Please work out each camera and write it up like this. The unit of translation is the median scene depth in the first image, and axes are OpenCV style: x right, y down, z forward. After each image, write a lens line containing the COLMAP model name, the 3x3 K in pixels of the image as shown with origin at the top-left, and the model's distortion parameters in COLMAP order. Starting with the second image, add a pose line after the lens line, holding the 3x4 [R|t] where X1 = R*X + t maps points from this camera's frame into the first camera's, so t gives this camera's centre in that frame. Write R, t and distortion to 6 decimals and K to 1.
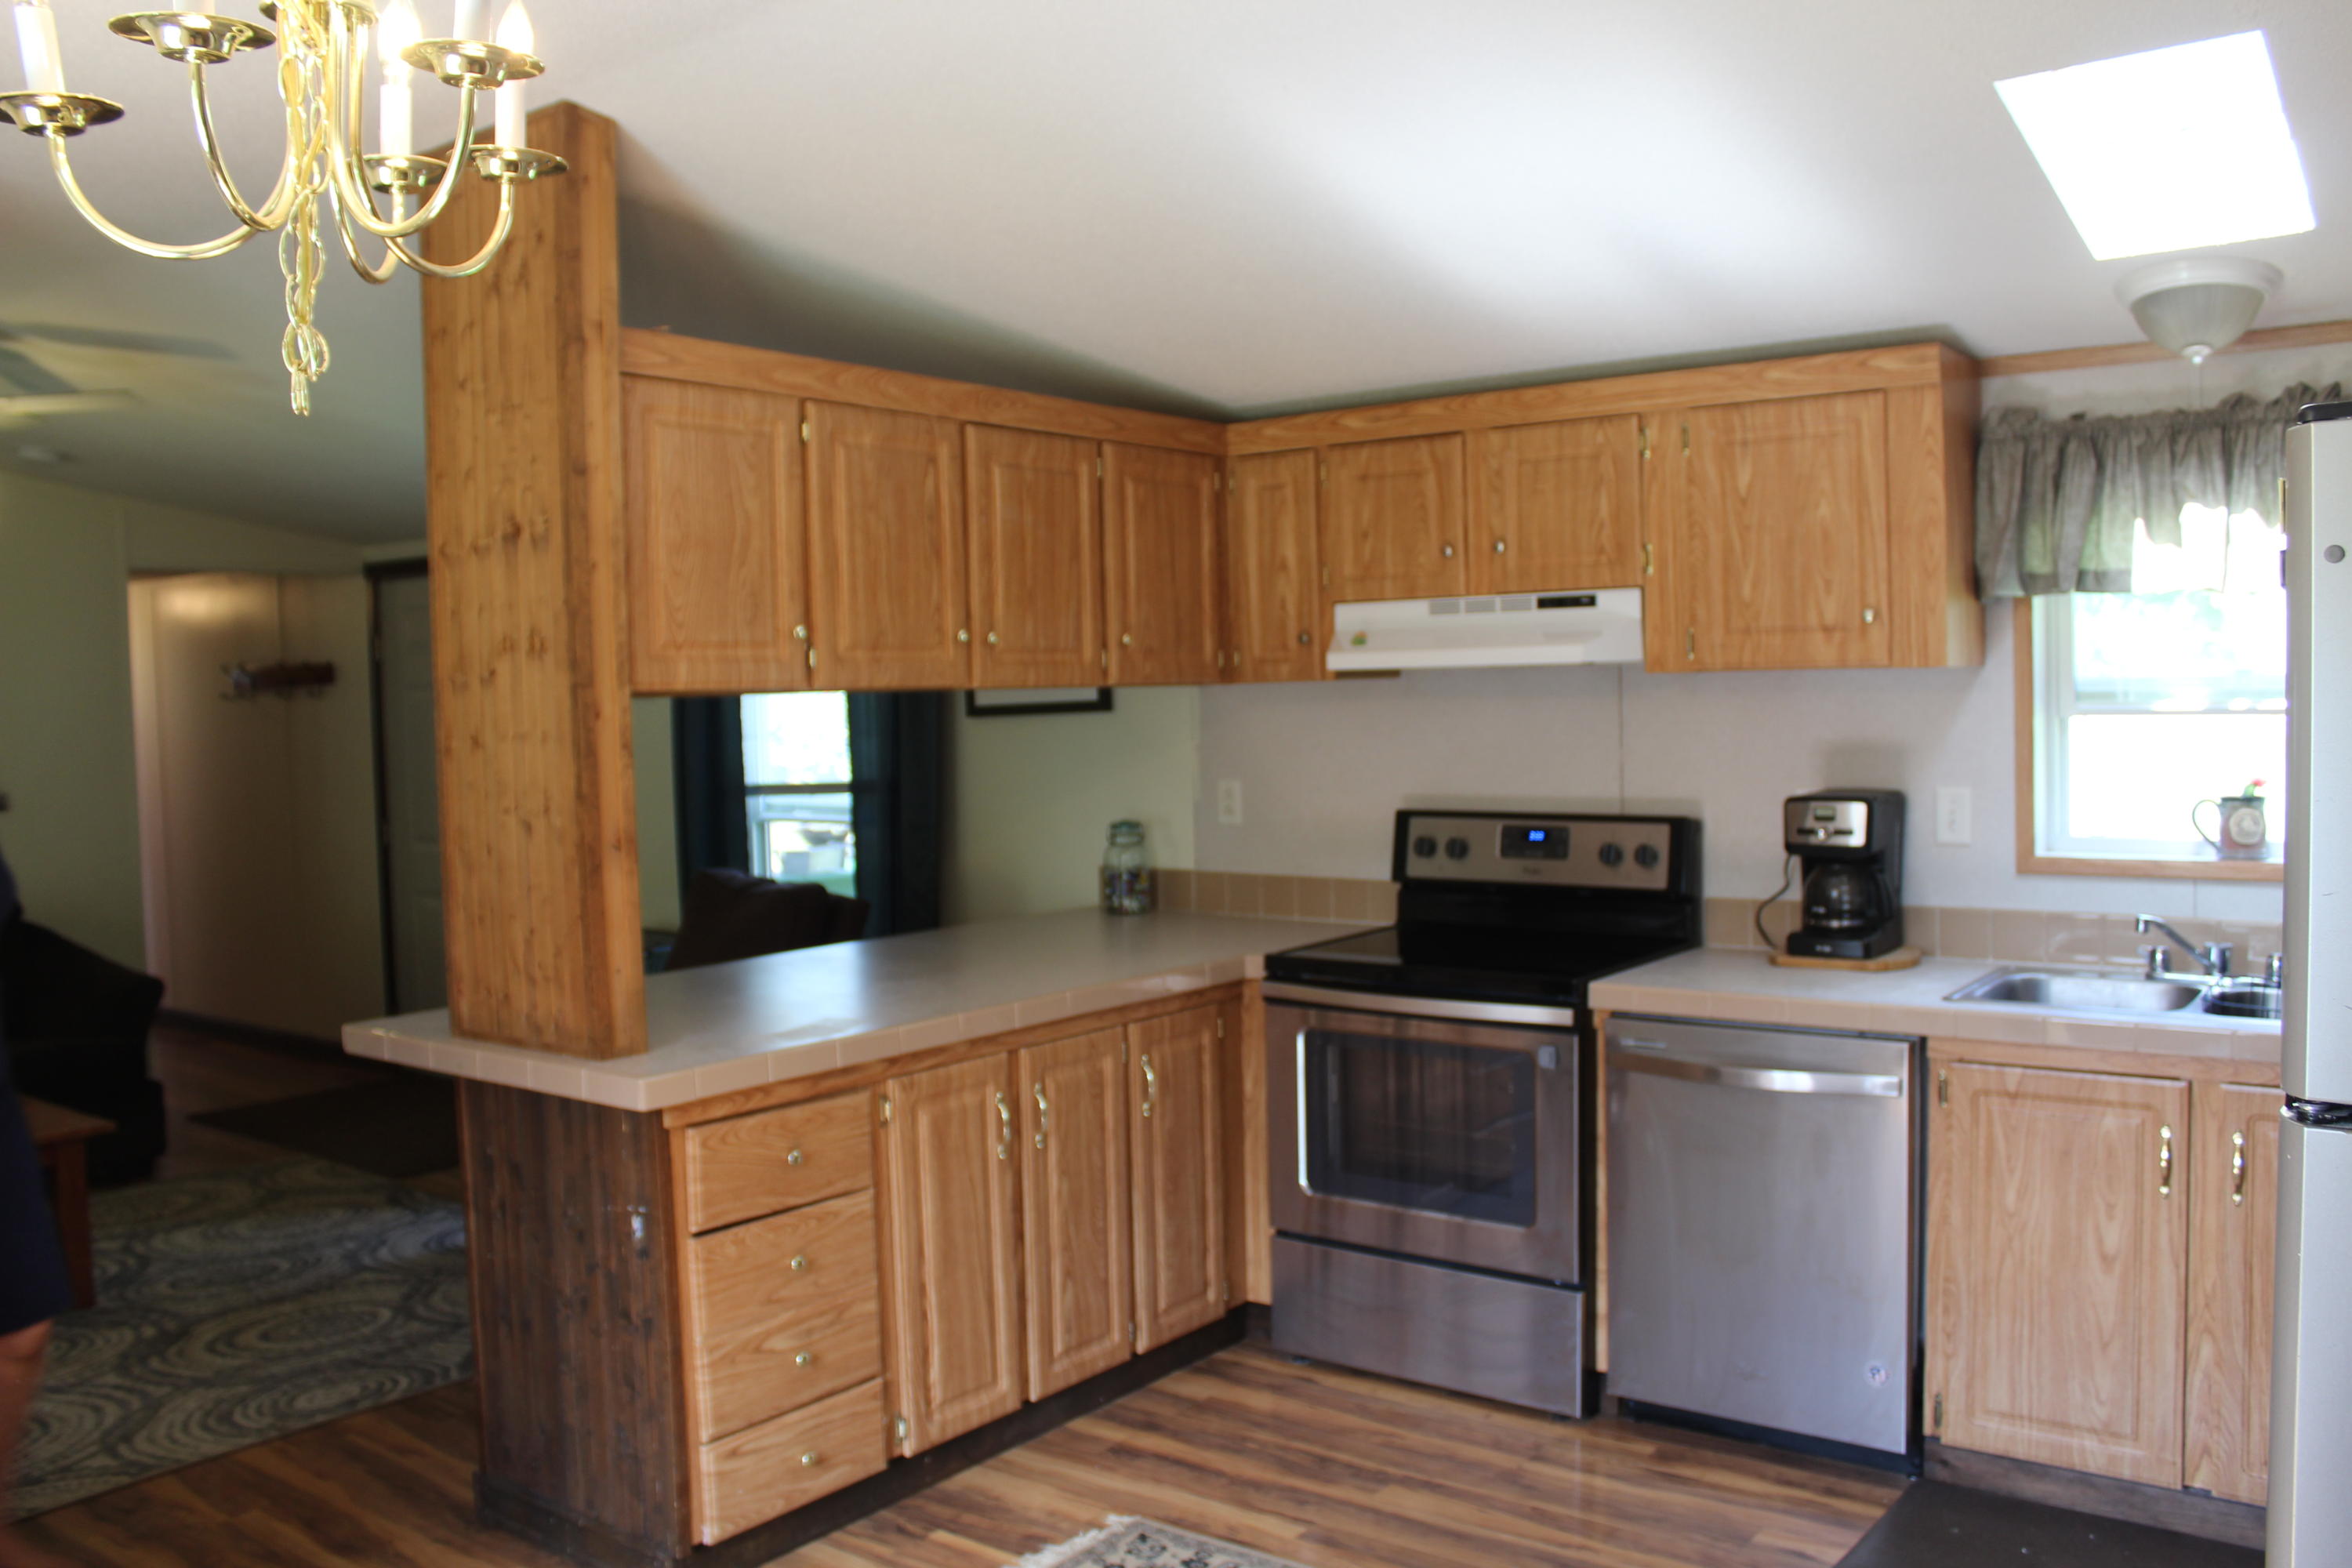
lens RADIAL K [[1932.8, 0, 1179.7], [0, 1932.8, 781.4], [0, 0, 1]] dist [-0.161377, 0.135405]
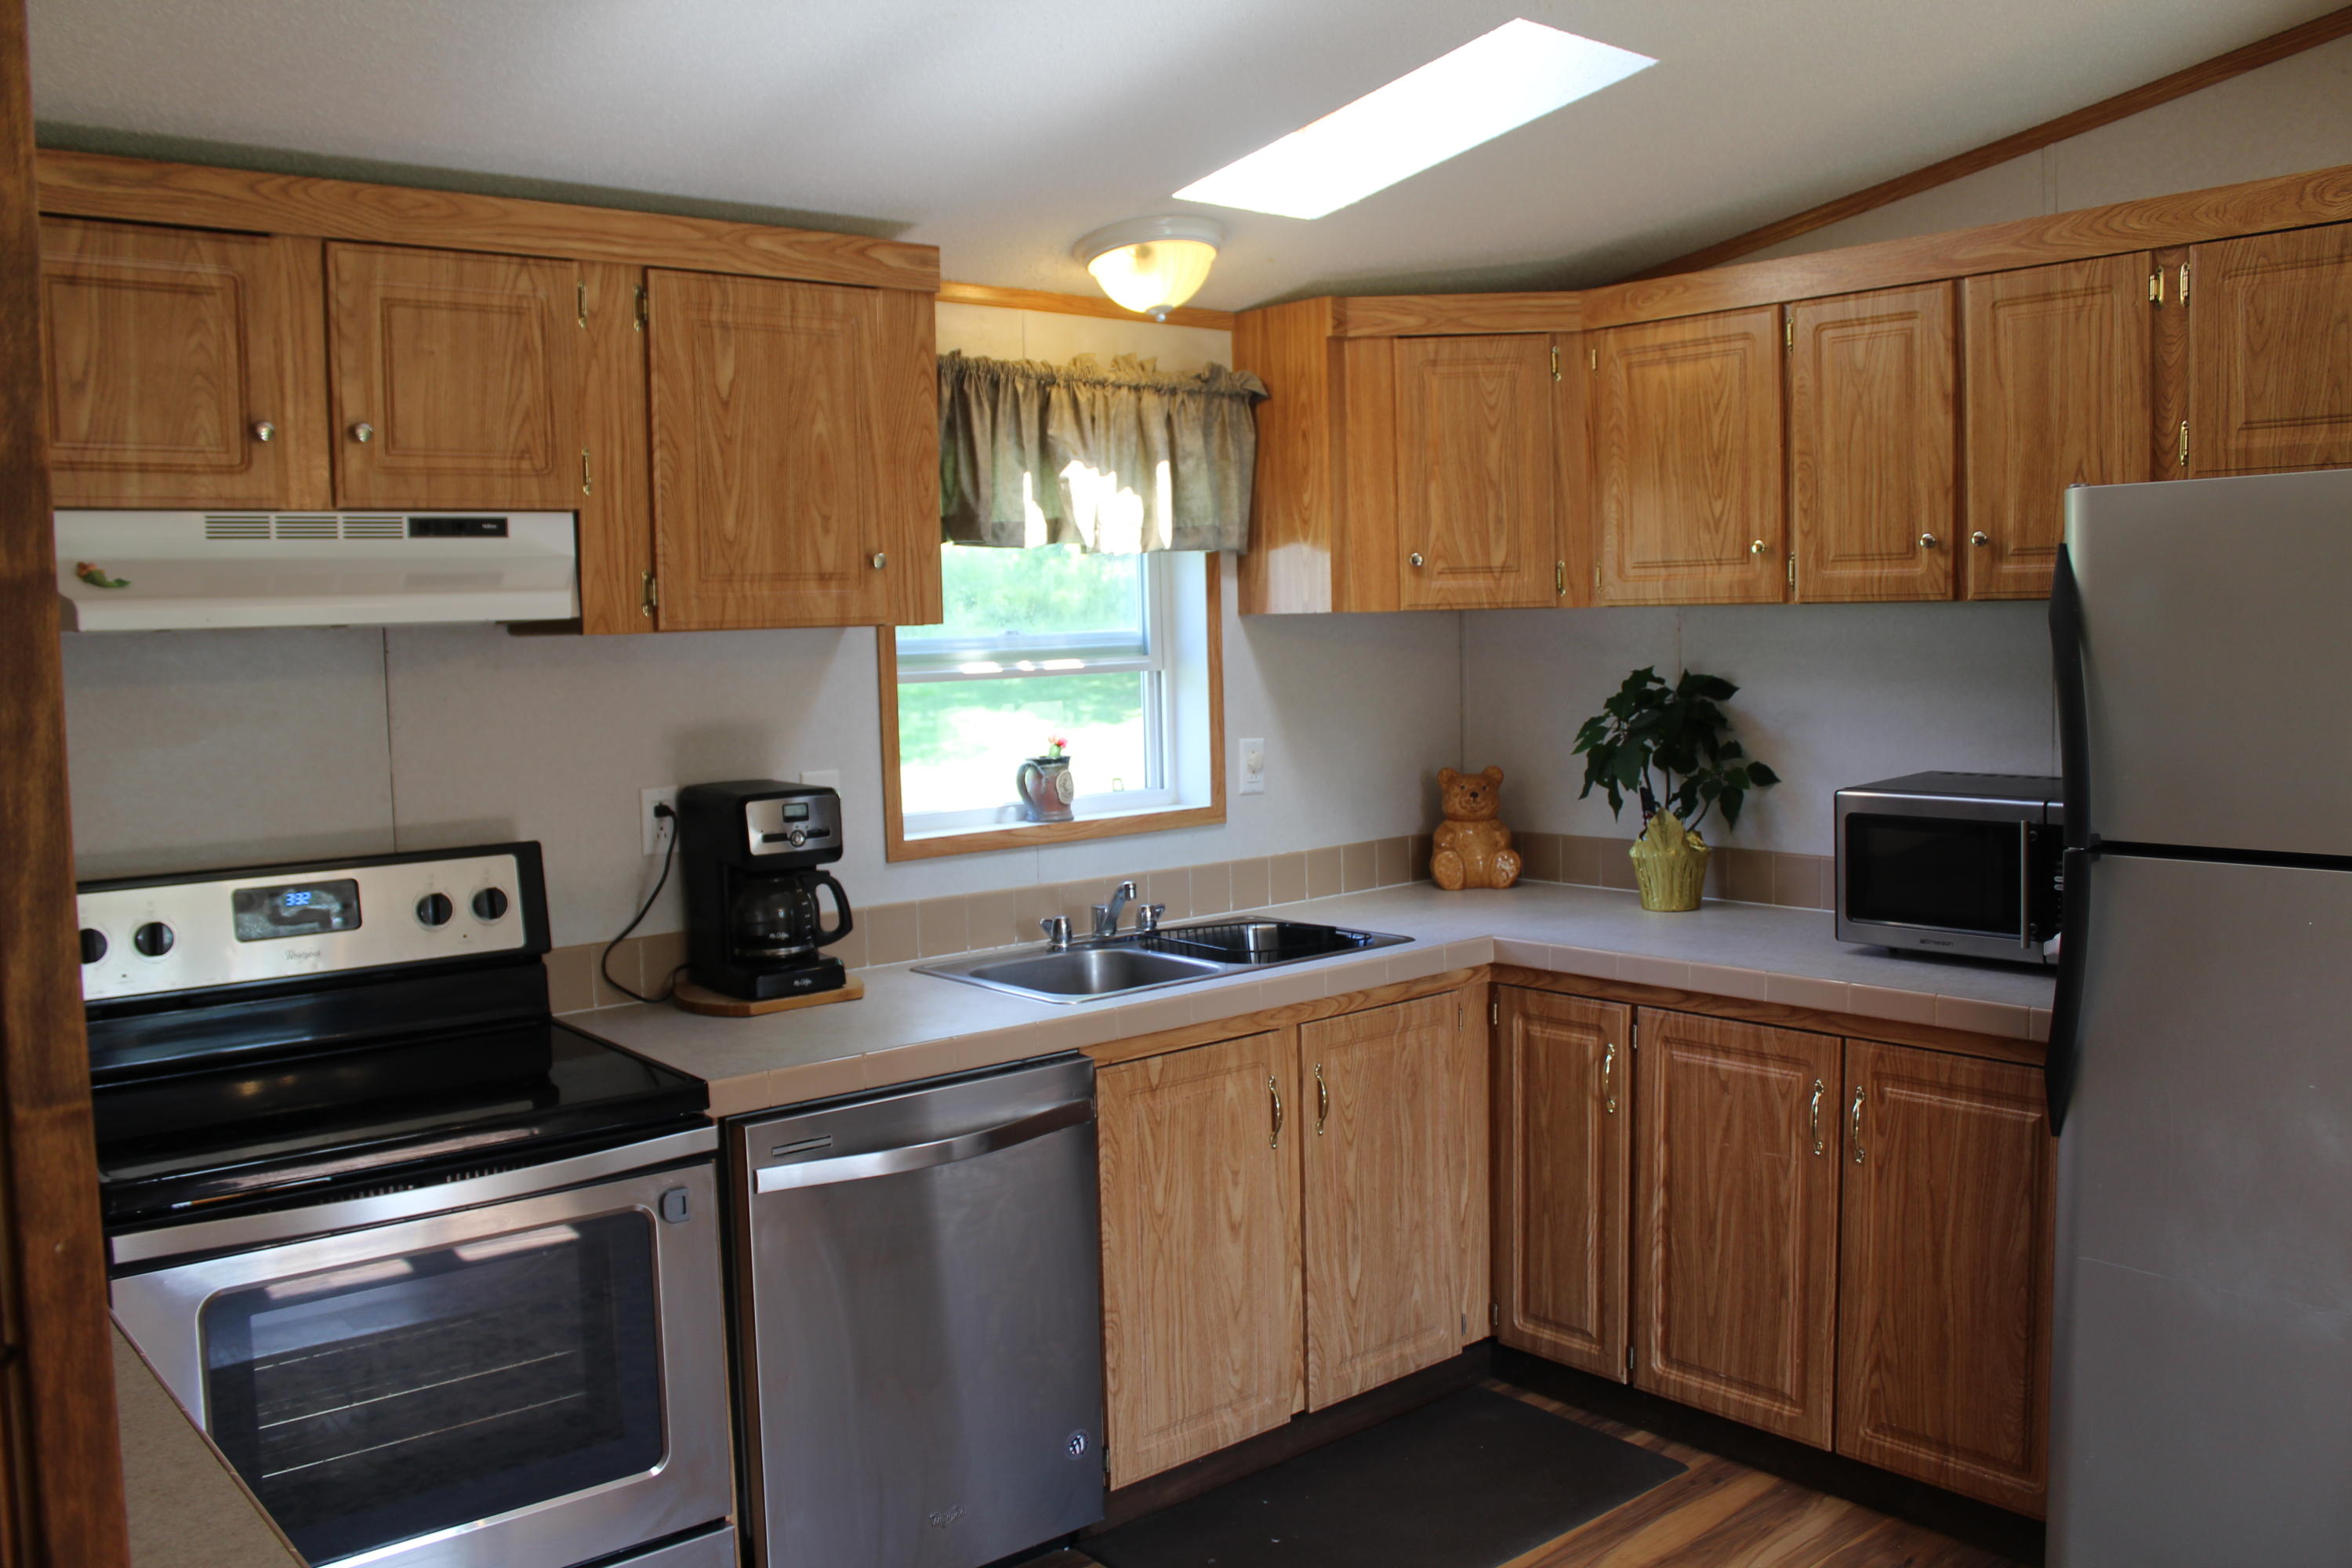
lens RADIAL K [[1932.8, 0, 1179.1], [0, 1932.8, 786.4], [0, 0, 1]] dist [-0.161377, 0.135405]
pose [[0.226075, -0.064372, 0.971981, -0.409178], [0.066591, 0.996501, 0.050508, -0.023871], [-0.971831, 0.053307, 0.229570, 0.676461]]
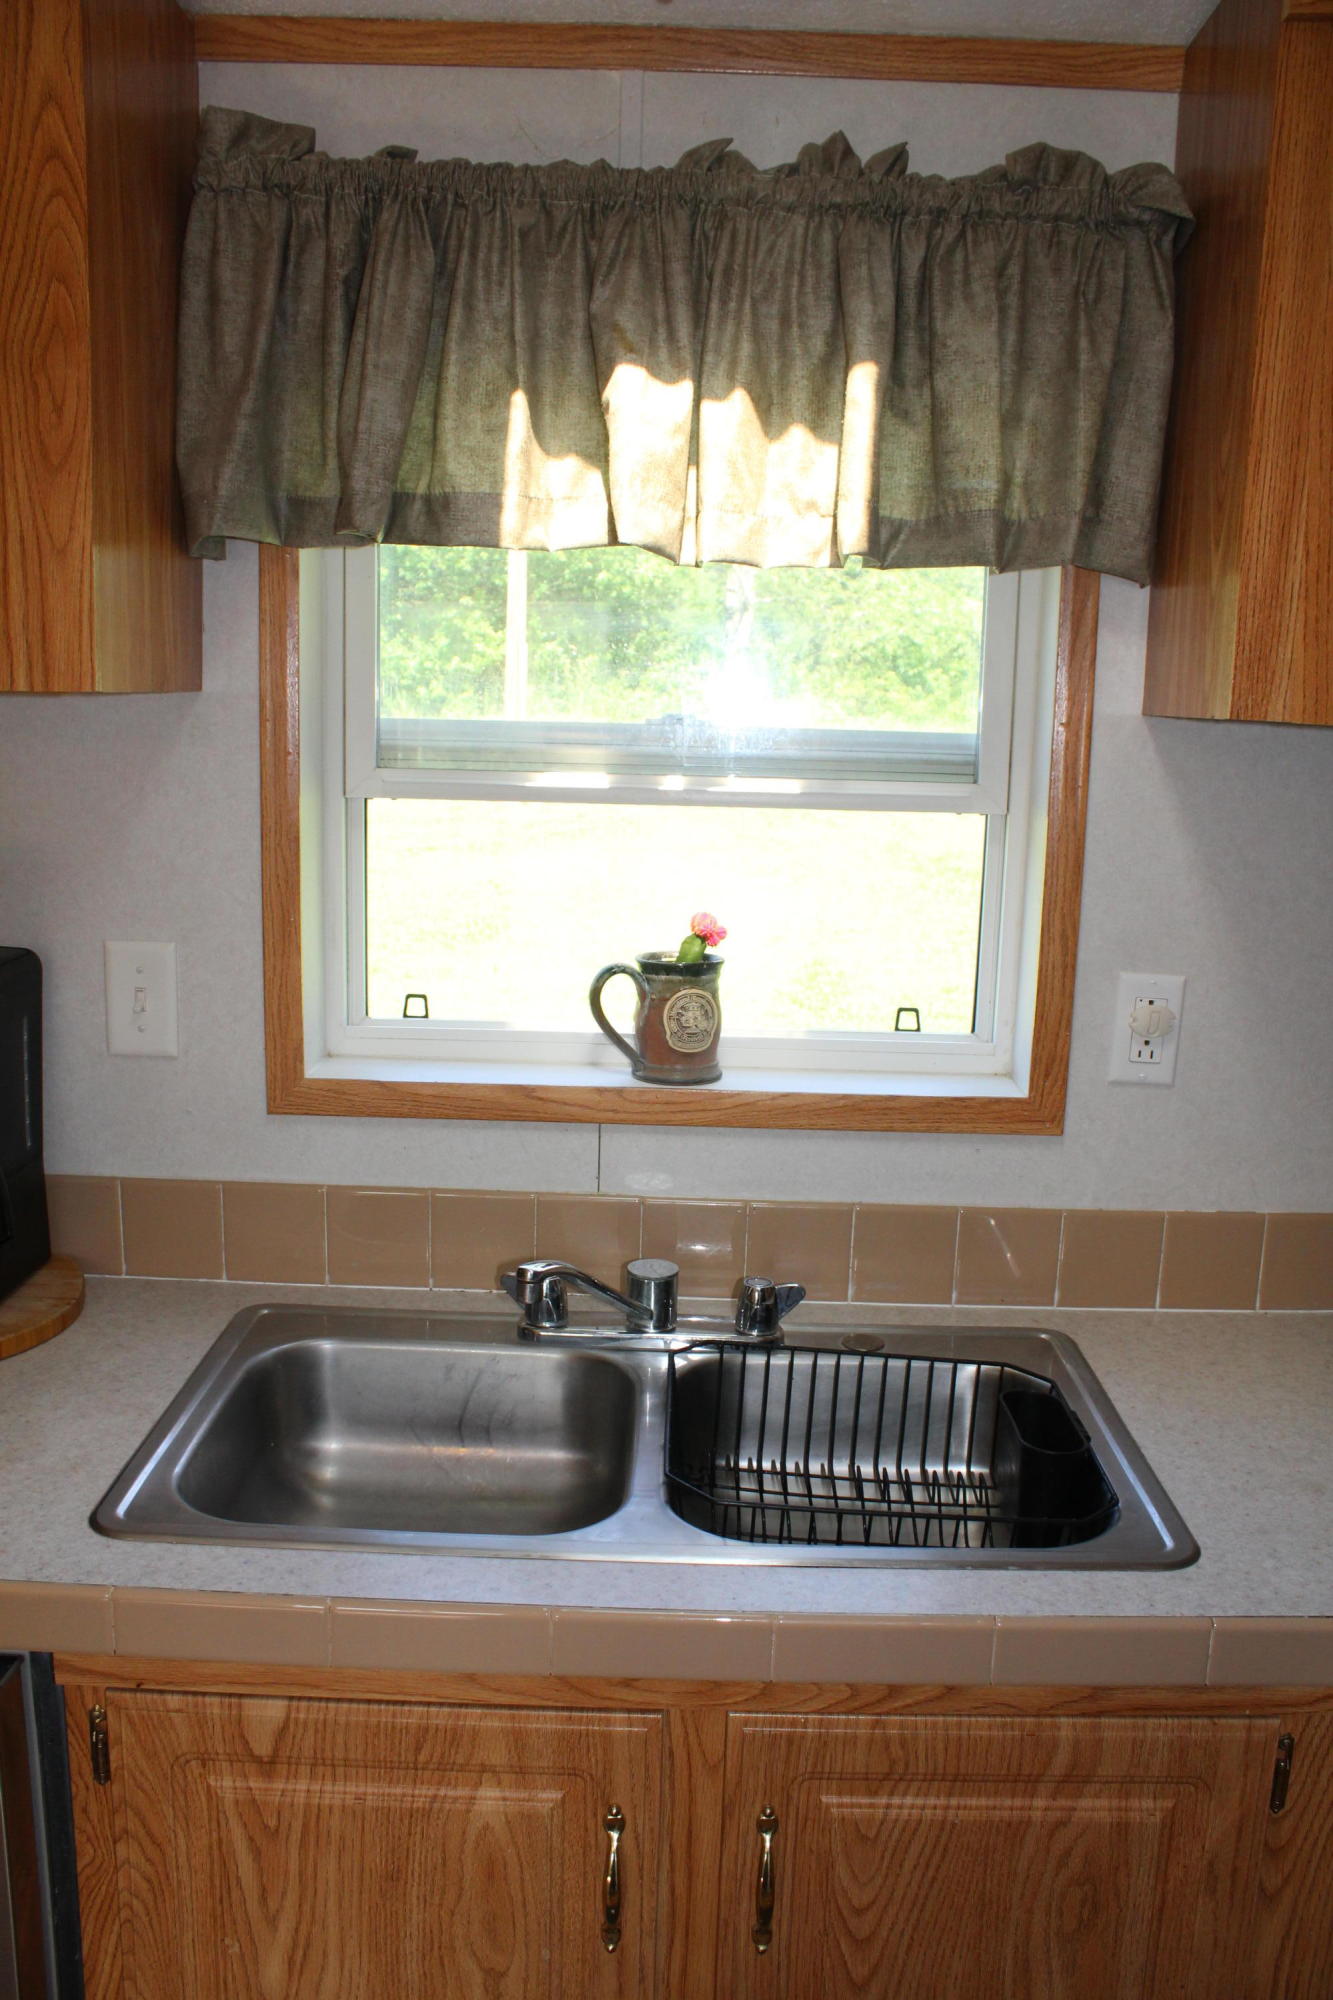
lens RADIAL K [[1643.5, 0, 665.2], [0, 1643.5, 1014.4], [0, 0, 1]] dist [-0.161377, 0.135405]
pose [[0.804313, -0.068151, 0.590285, 0.282976], [-0.021469, 0.989419, 0.143486, -0.042617], [-0.593818, -0.128080, 0.794340, 0.611443]]
